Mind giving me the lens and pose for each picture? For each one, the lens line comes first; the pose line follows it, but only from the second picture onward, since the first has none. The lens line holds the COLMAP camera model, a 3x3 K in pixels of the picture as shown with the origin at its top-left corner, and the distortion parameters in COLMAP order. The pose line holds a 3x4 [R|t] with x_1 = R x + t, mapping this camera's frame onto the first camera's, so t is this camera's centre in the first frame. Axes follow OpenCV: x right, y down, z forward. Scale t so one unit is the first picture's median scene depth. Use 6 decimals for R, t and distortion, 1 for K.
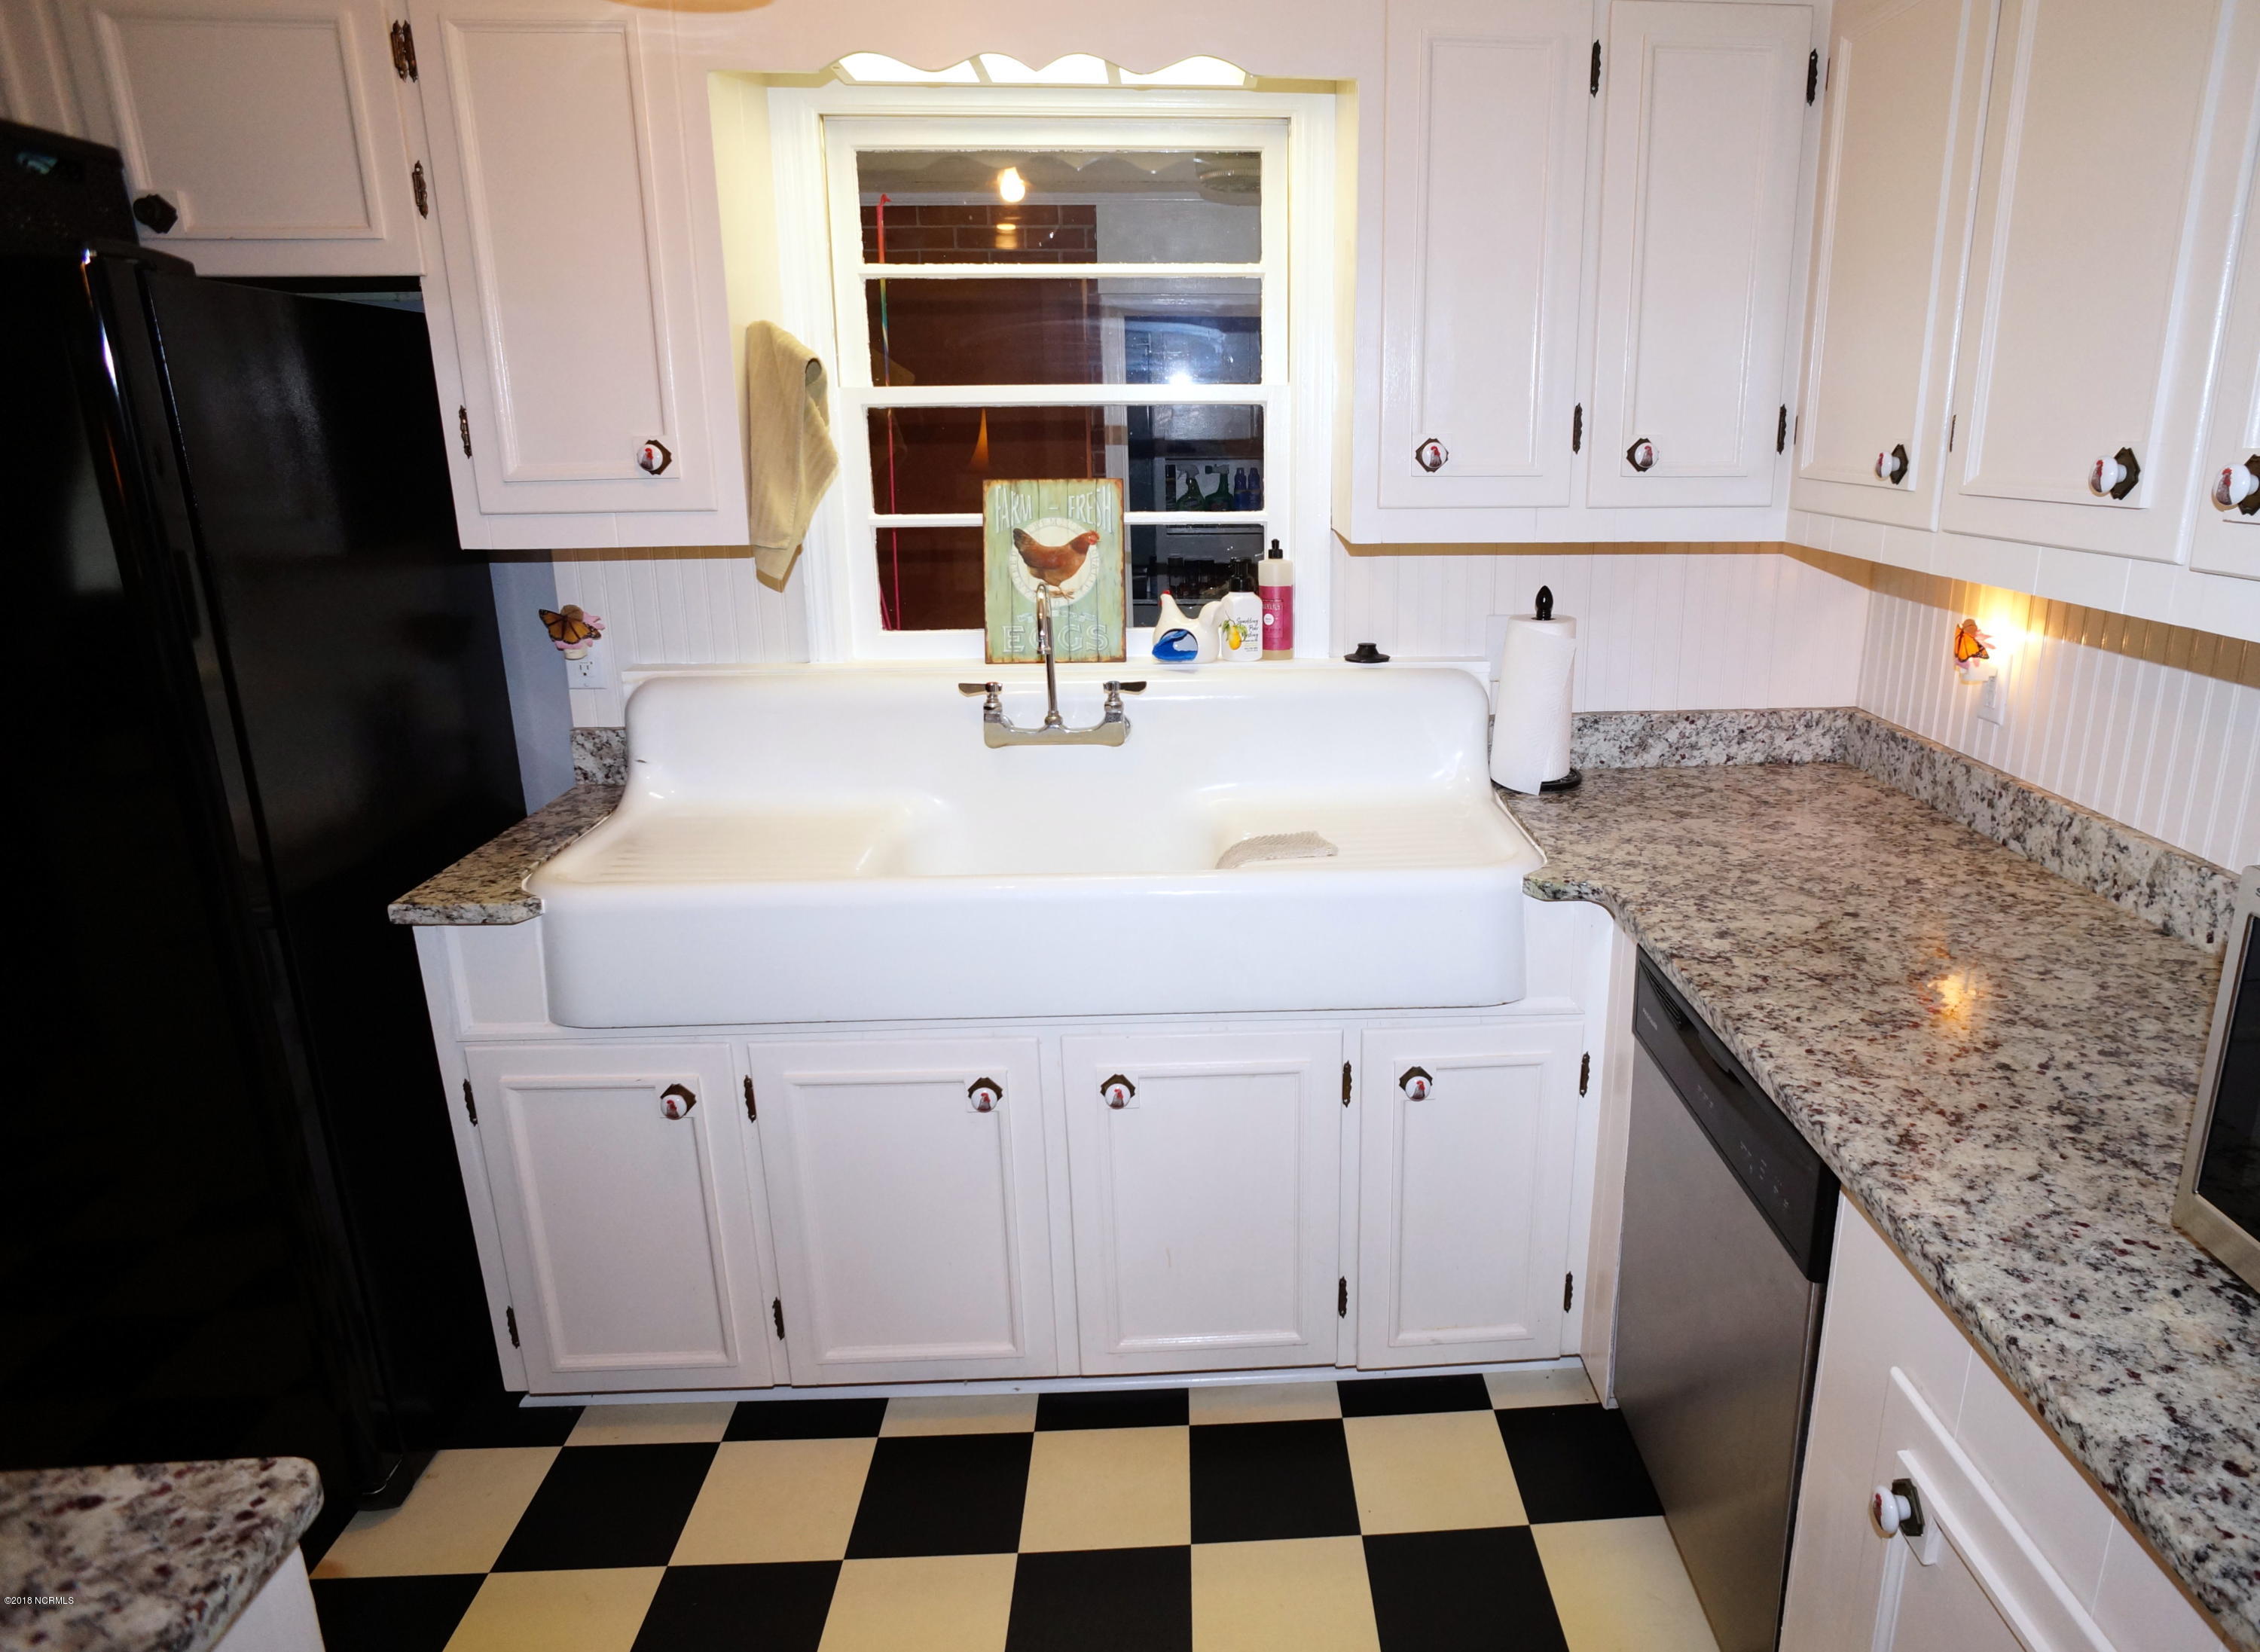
lens RADIAL K [[1388.8, 0, 1268.7], [0, 1388.8, 823.9], [0, 0, 1]] dist [-0.080227, 0.053786]
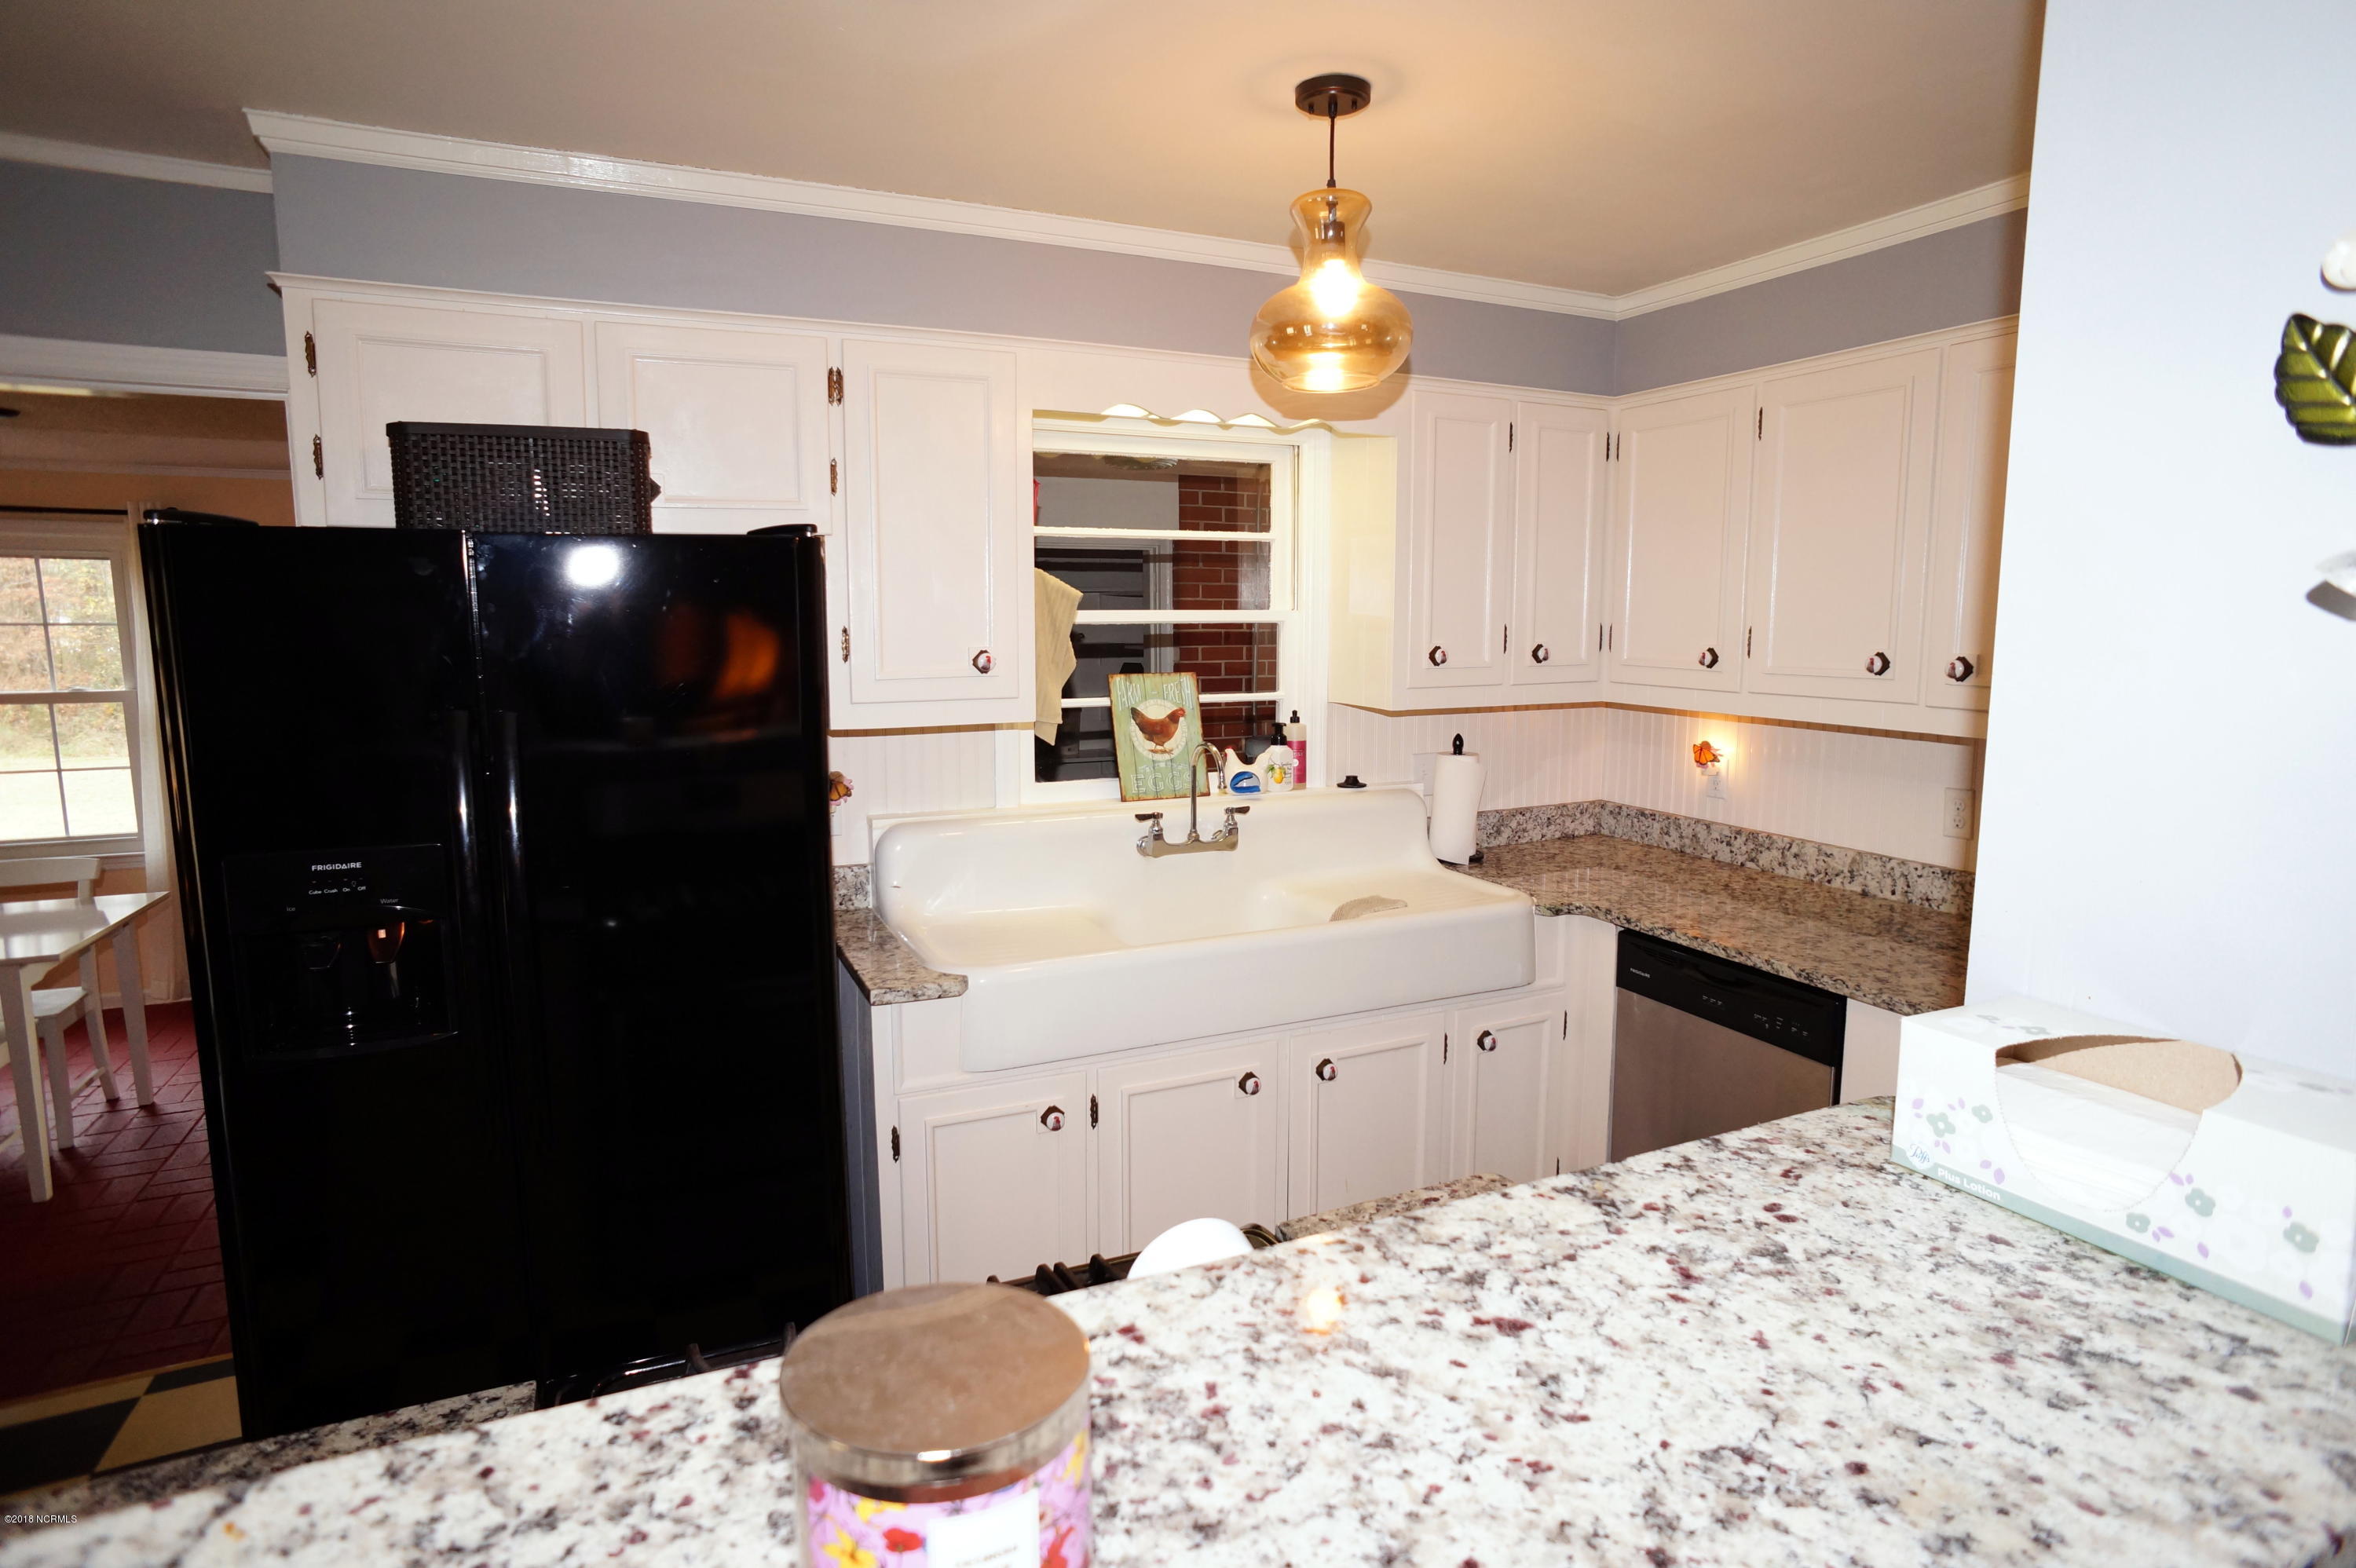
lens RADIAL K [[1247.8, 0, 1174.8], [0, 1247.8, 777.5], [0, 0, 1]] dist [-0.078800, 0.050603]
pose [[0.933851, -0.047796, 0.354453, -0.615503], [0.100100, 0.986353, -0.130721, 0.032801], [-0.343368, 0.157554, 0.925891, -0.209192]]
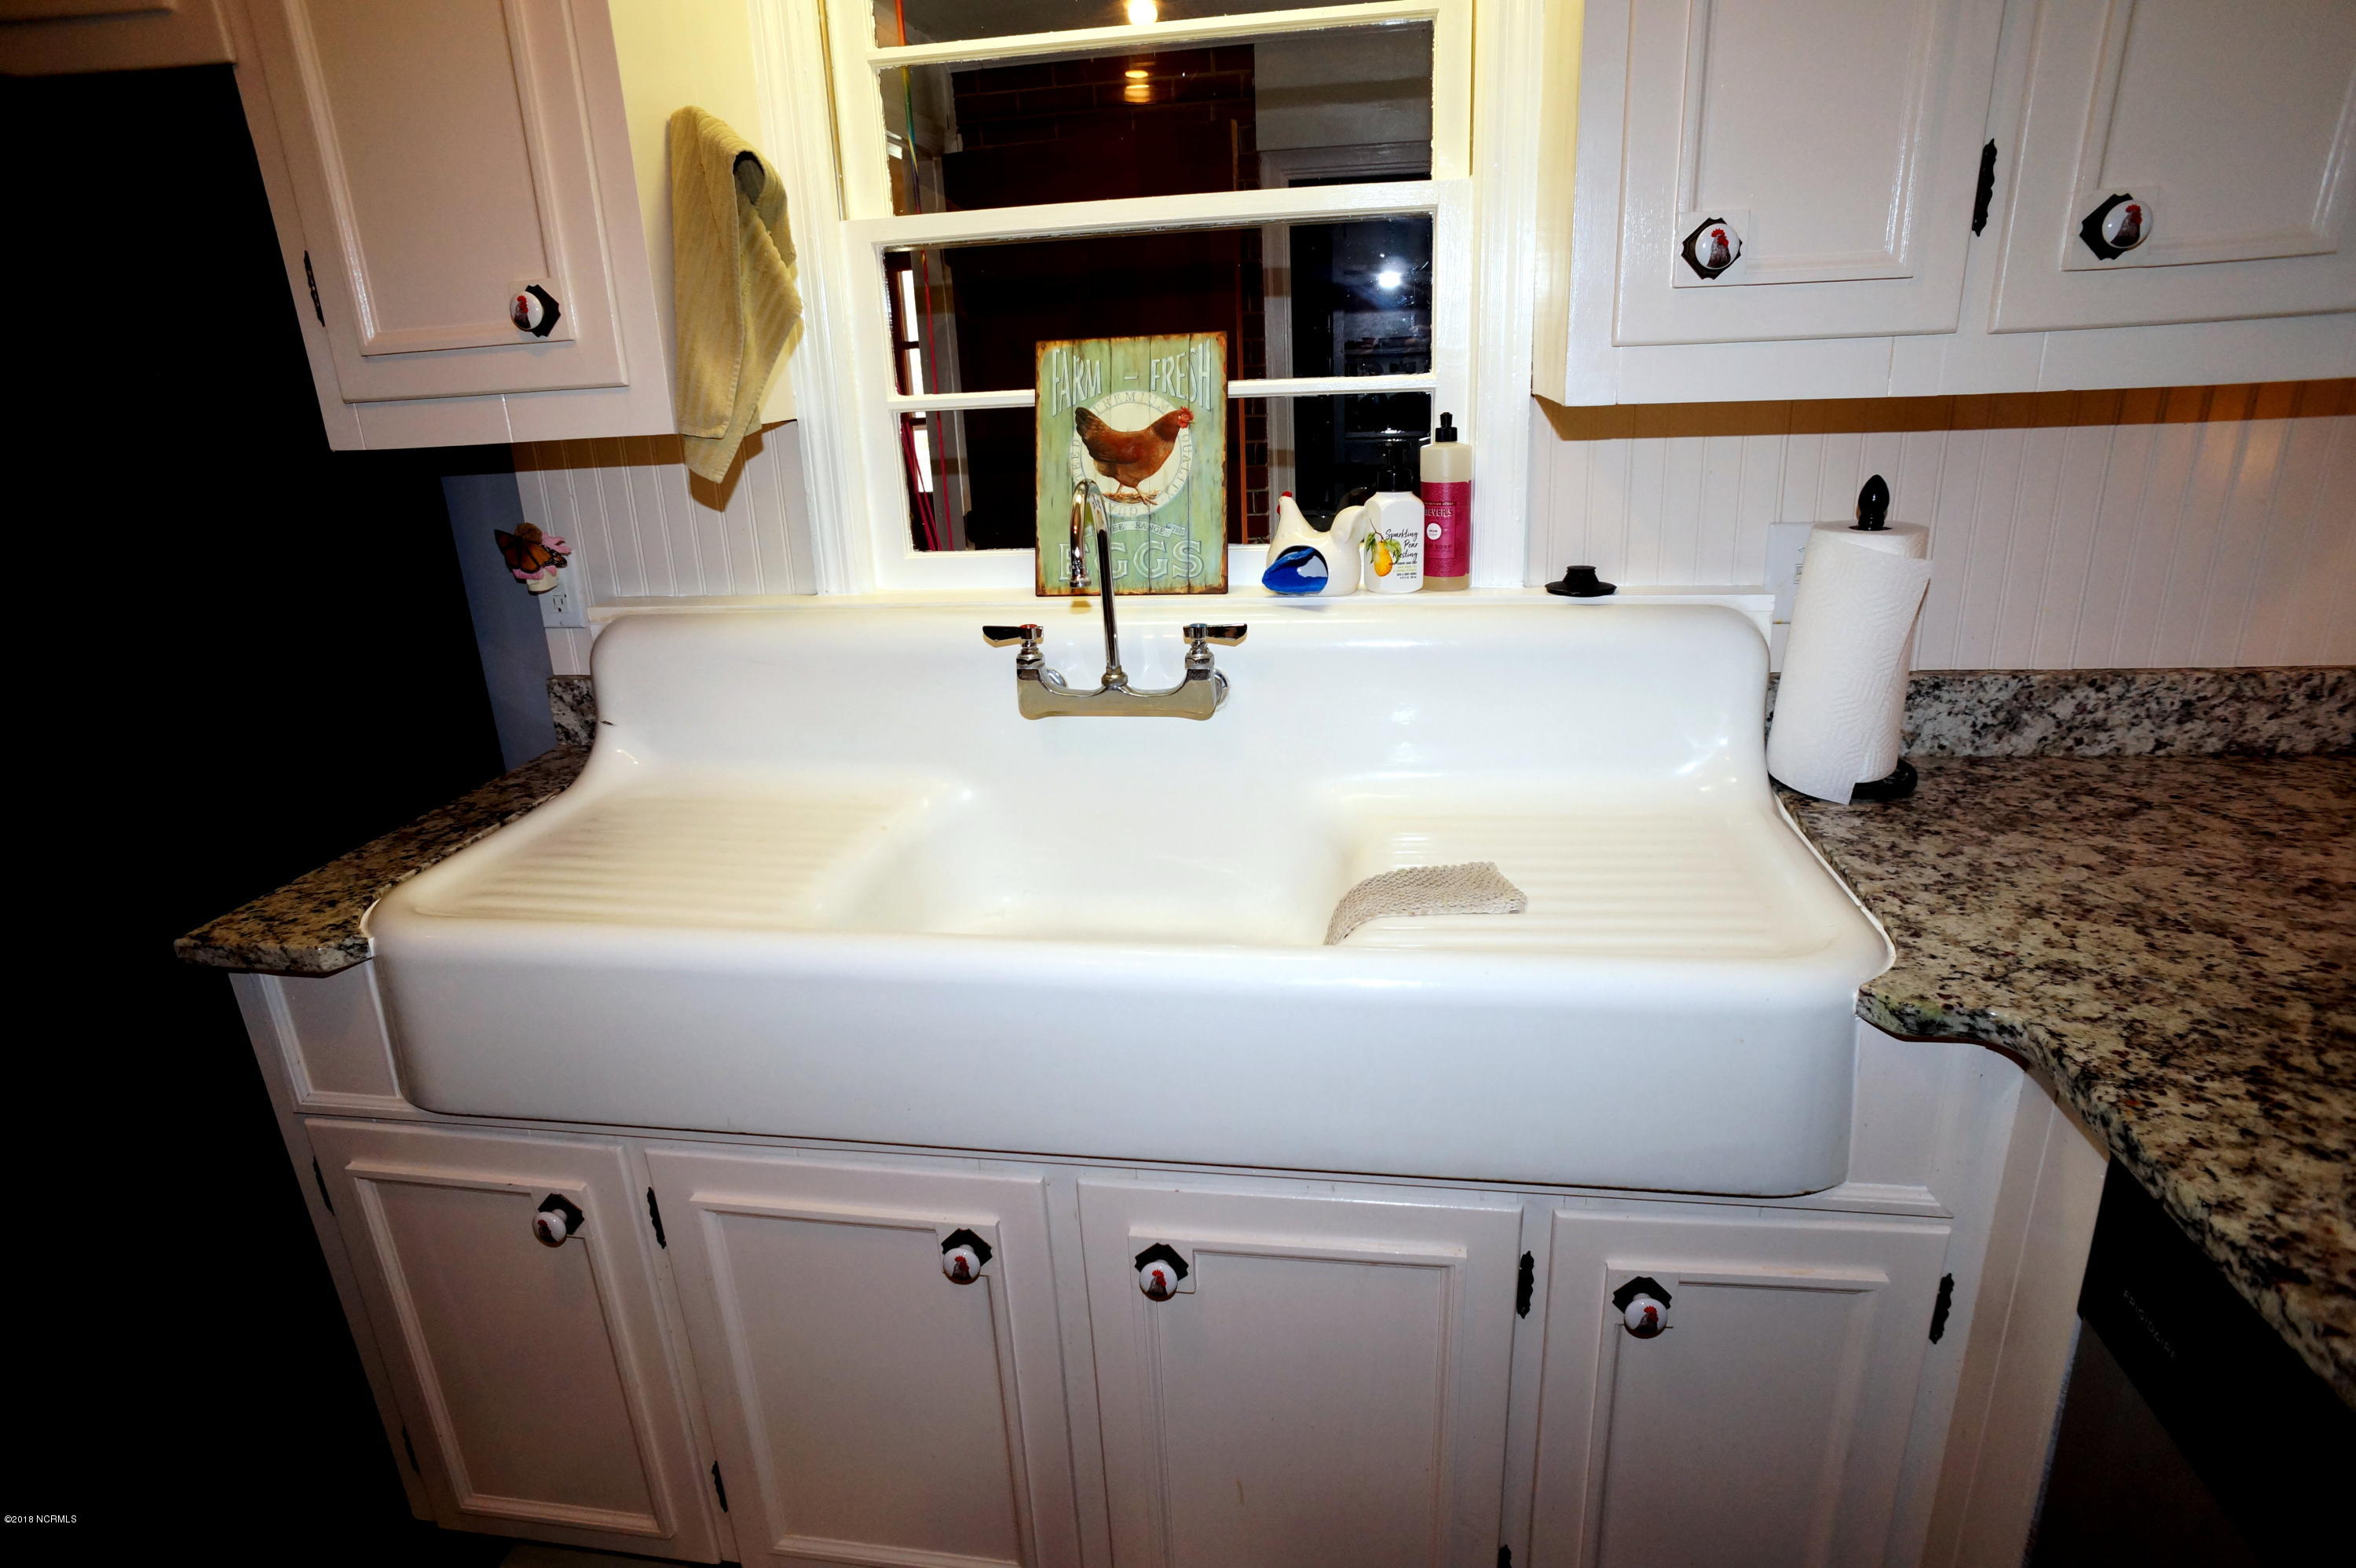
lens RADIAL K [[1247.8, 0, 1174.8], [0, 1247.8, 777.5], [0, 0, 1]] dist [-0.078800, 0.050603]
pose [[0.974332, 0.031523, -0.222898, 0.016151], [-0.020417, 0.998441, 0.051955, -0.056729], [0.224188, -0.046071, 0.973456, 0.378671]]
